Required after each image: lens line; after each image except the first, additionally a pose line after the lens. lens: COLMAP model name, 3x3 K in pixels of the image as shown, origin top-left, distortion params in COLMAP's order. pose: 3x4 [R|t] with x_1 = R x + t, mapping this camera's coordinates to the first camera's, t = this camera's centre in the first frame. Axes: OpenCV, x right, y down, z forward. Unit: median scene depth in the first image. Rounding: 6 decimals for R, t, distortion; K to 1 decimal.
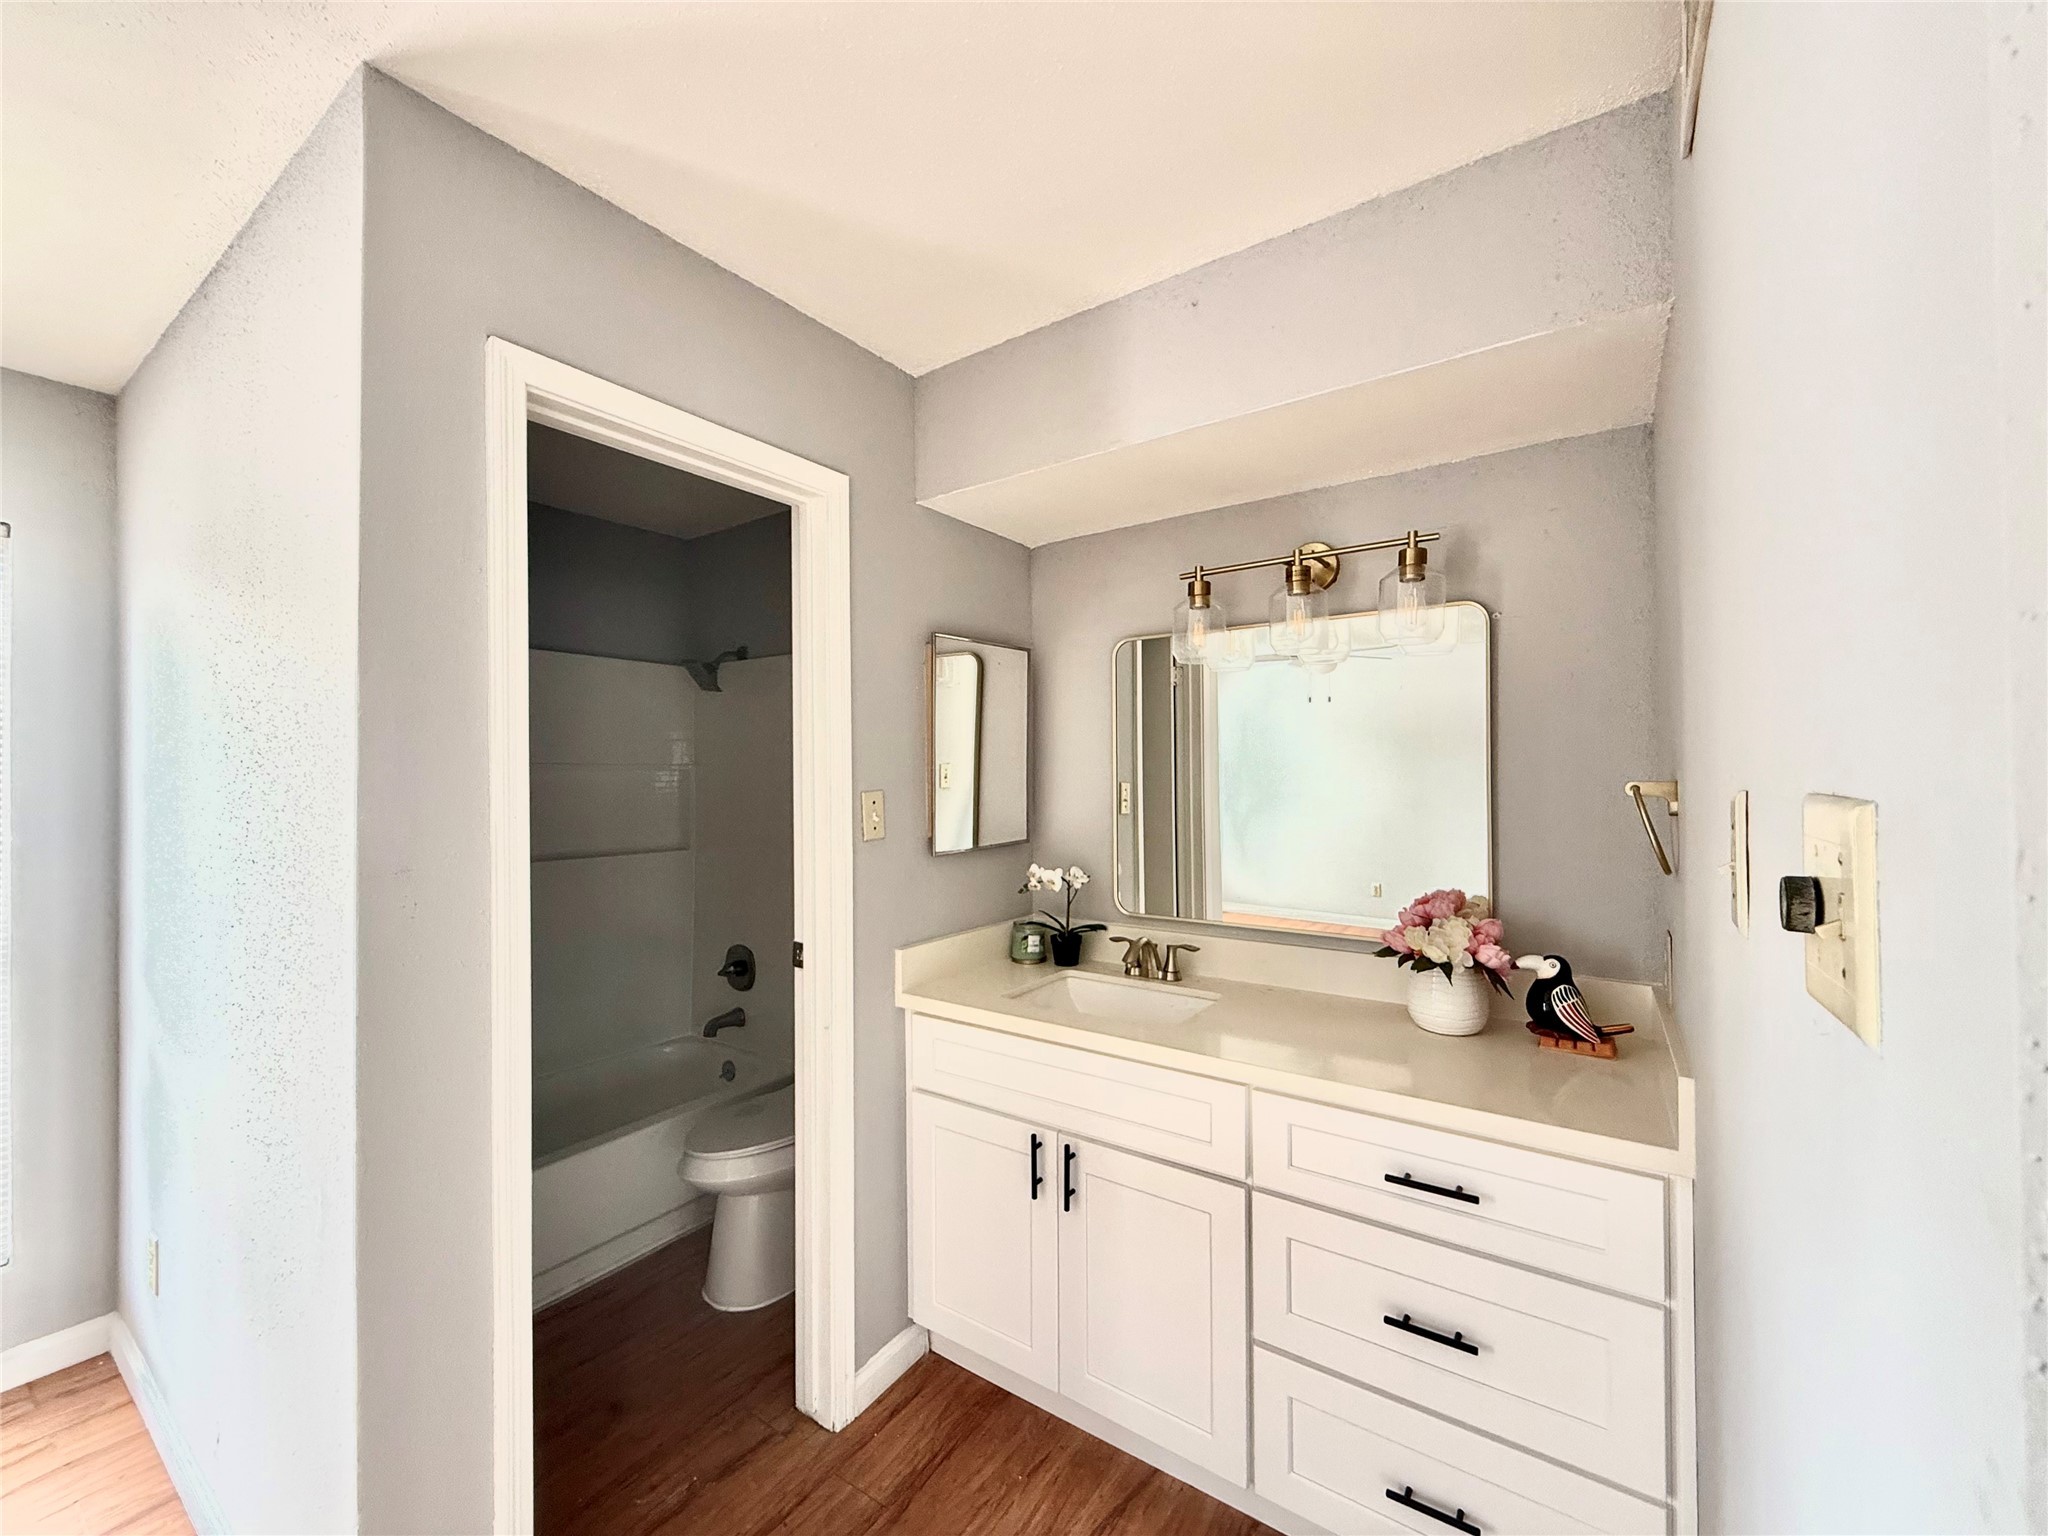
lens RADIAL K [[812.3, 0, 1029.0], [0, 812.3, 771.3], [0, 0, 1]] dist [0.006686, 0.000029]
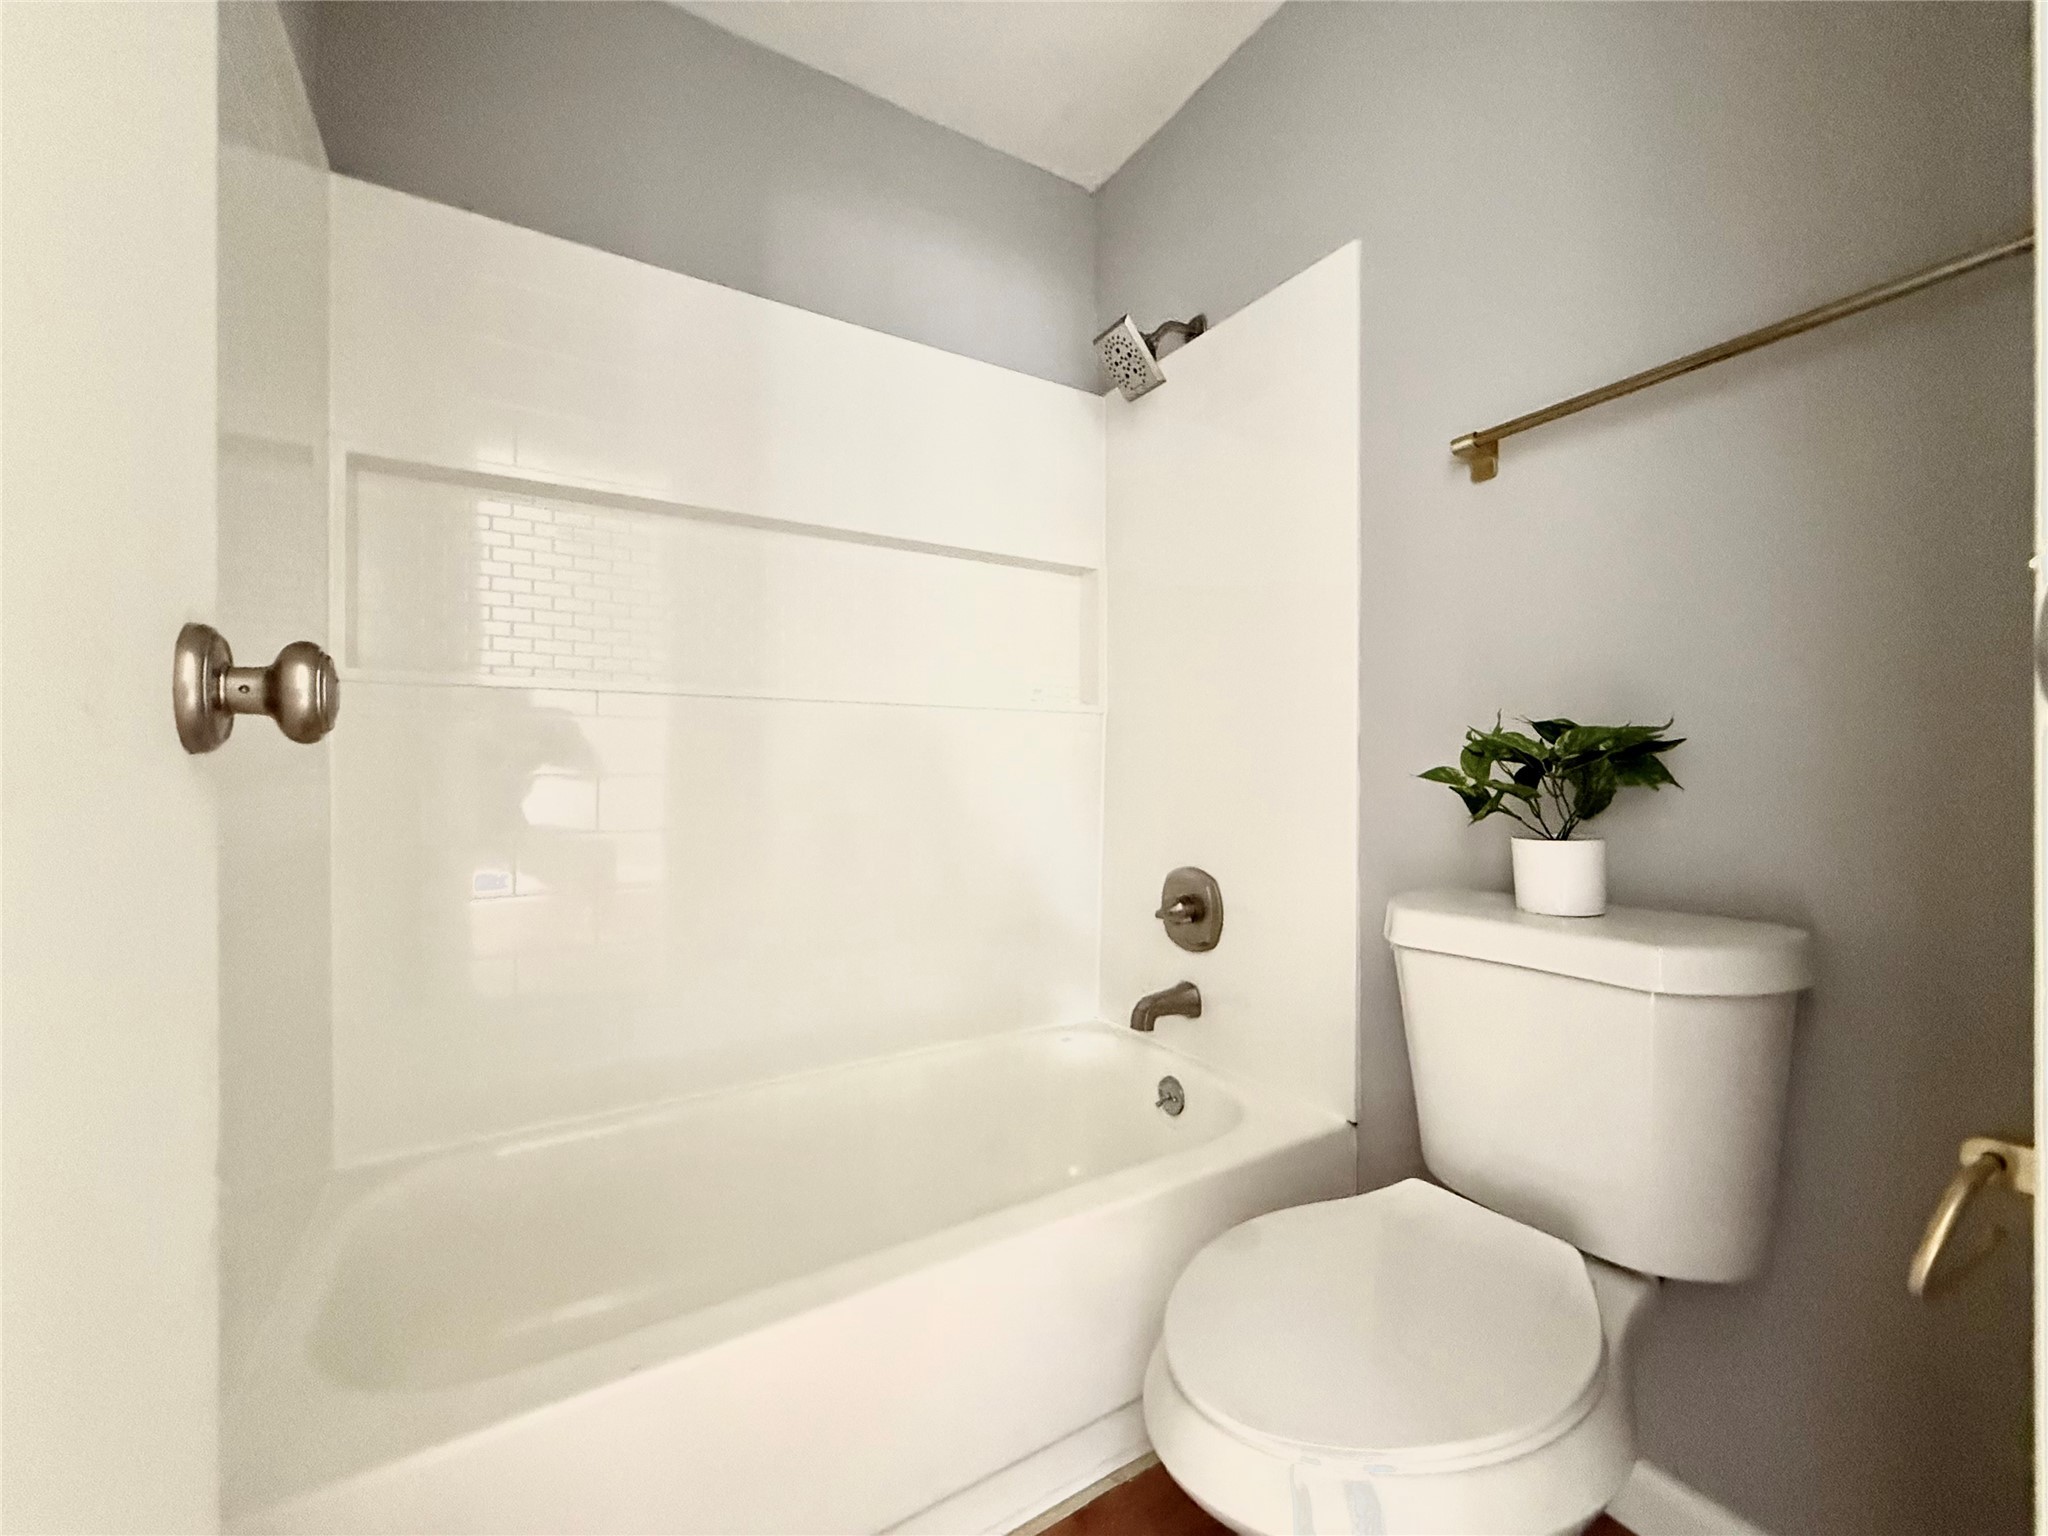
lens RADIAL K [[812.3, 0, 1029.0], [0, 812.3, 771.3], [0, 0, 1]] dist [0.006686, 0.000029]
pose [[0.918888, 0.003280, -0.394505, -0.417601], [-0.002883, 0.999995, 0.001600, 0.259112], [0.394508, -0.000333, 0.918892, 0.798365]]
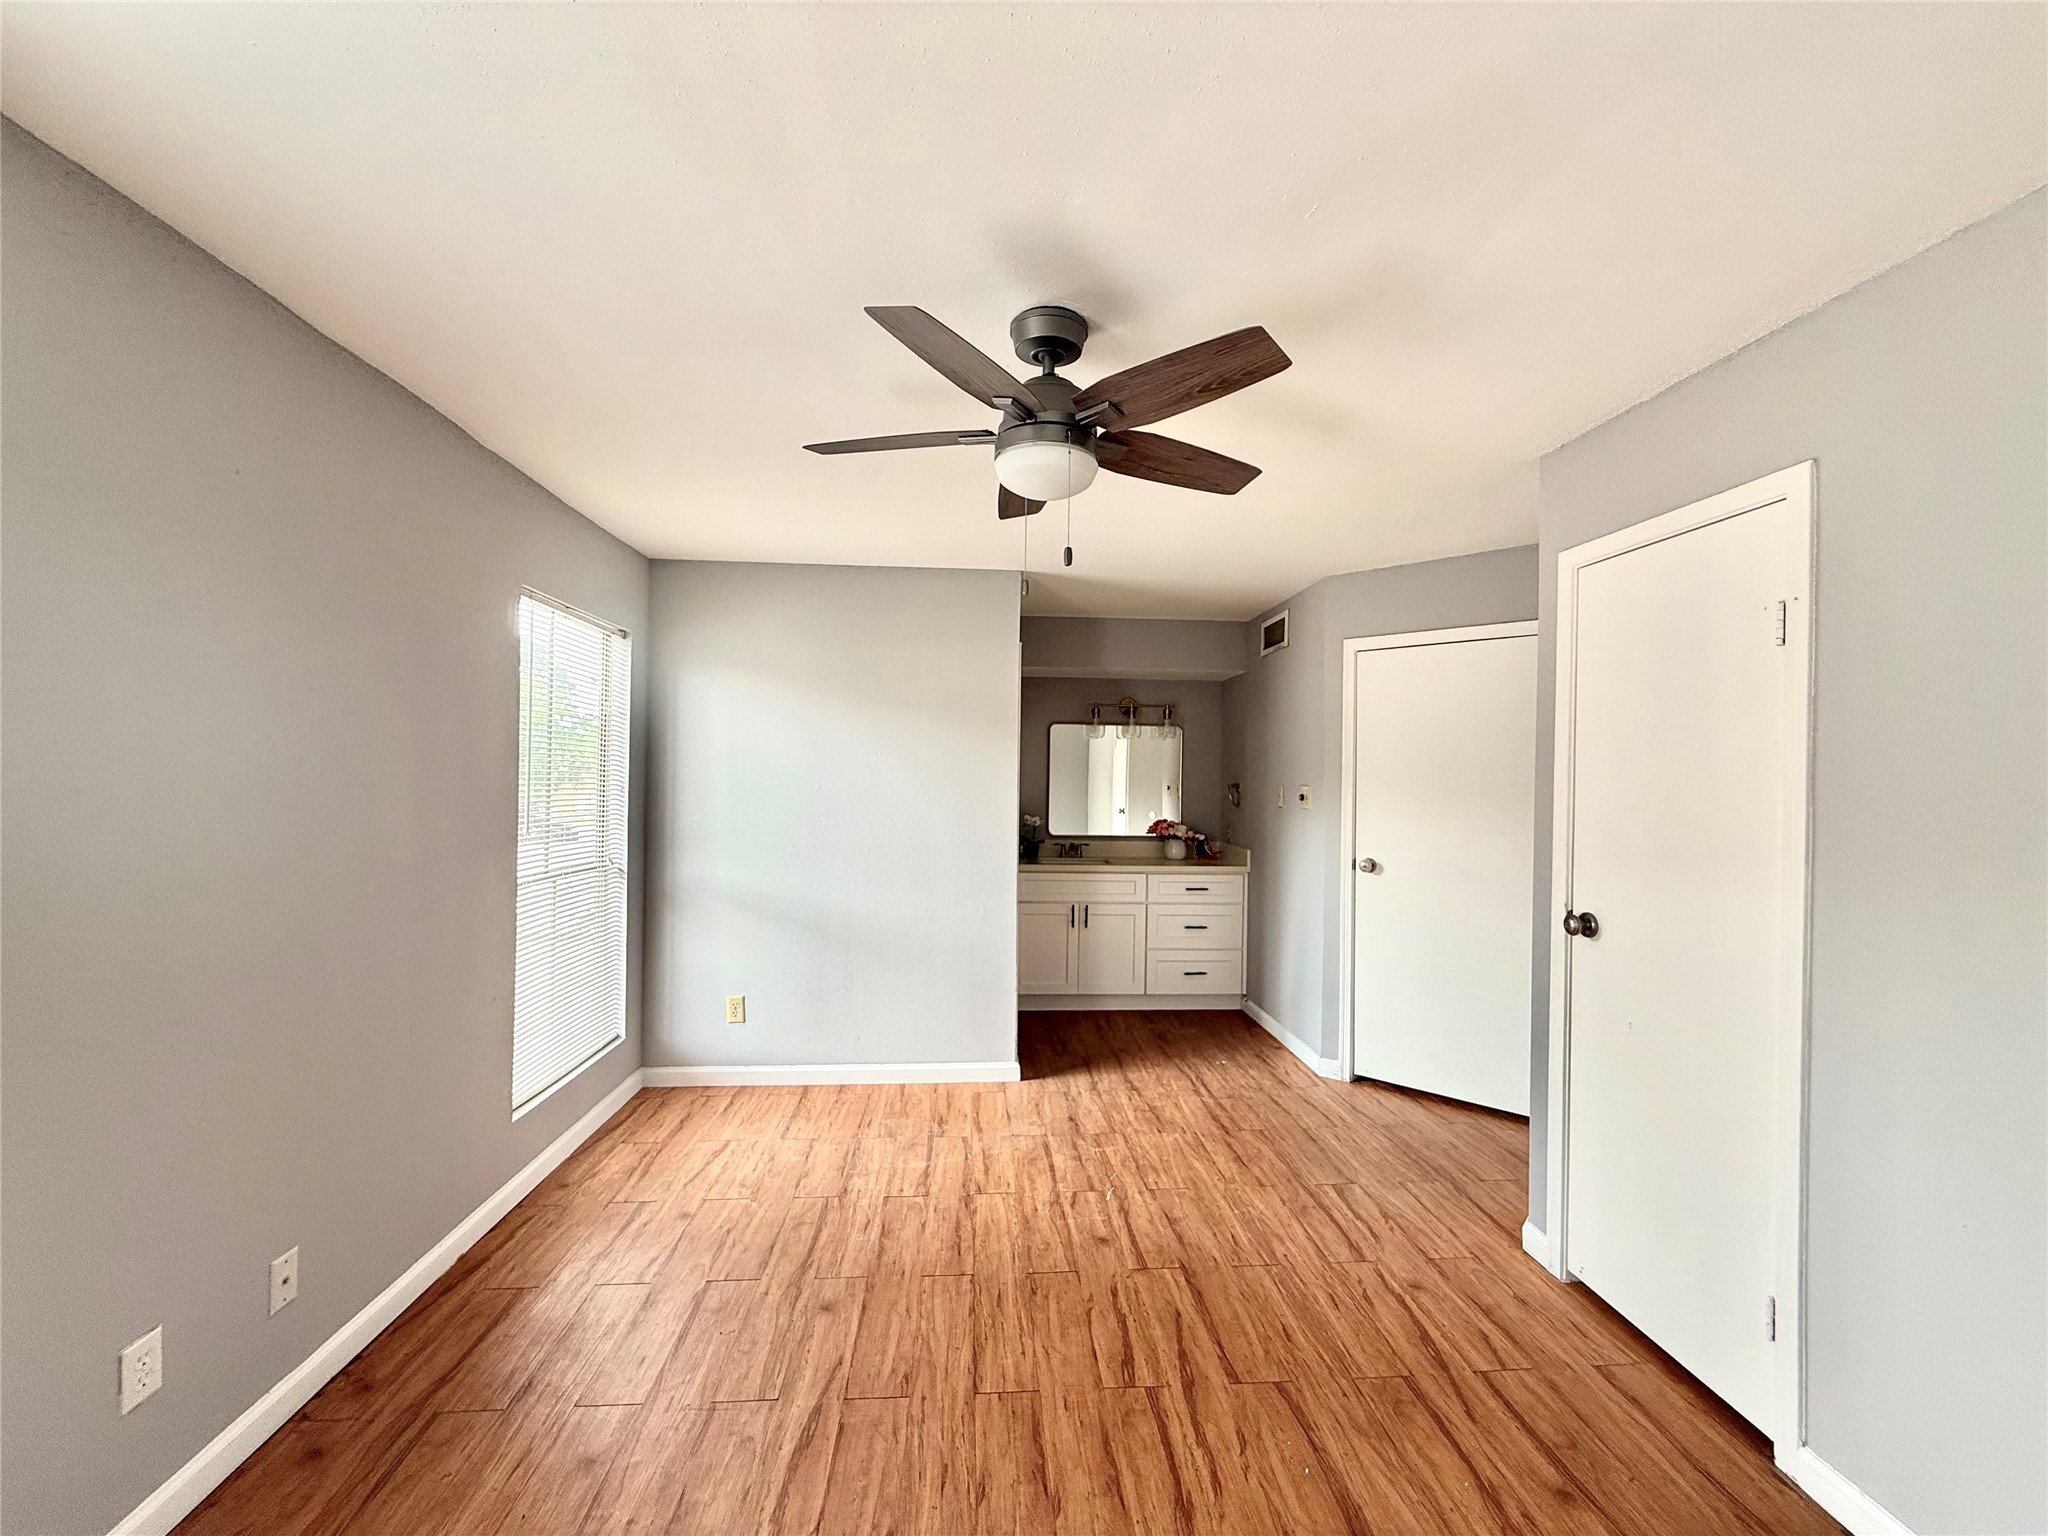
lens RADIAL K [[812.3, 0, 1029.0], [0, 812.3, 771.3], [0, 0, 1]] dist [0.006686, 0.000029]
pose [[0.774630, 0.021824, 0.632038, -1.801870], [-0.024587, 0.999688, -0.004385, -0.006380], [-0.631936, -0.012143, 0.774925, -1.033191]]
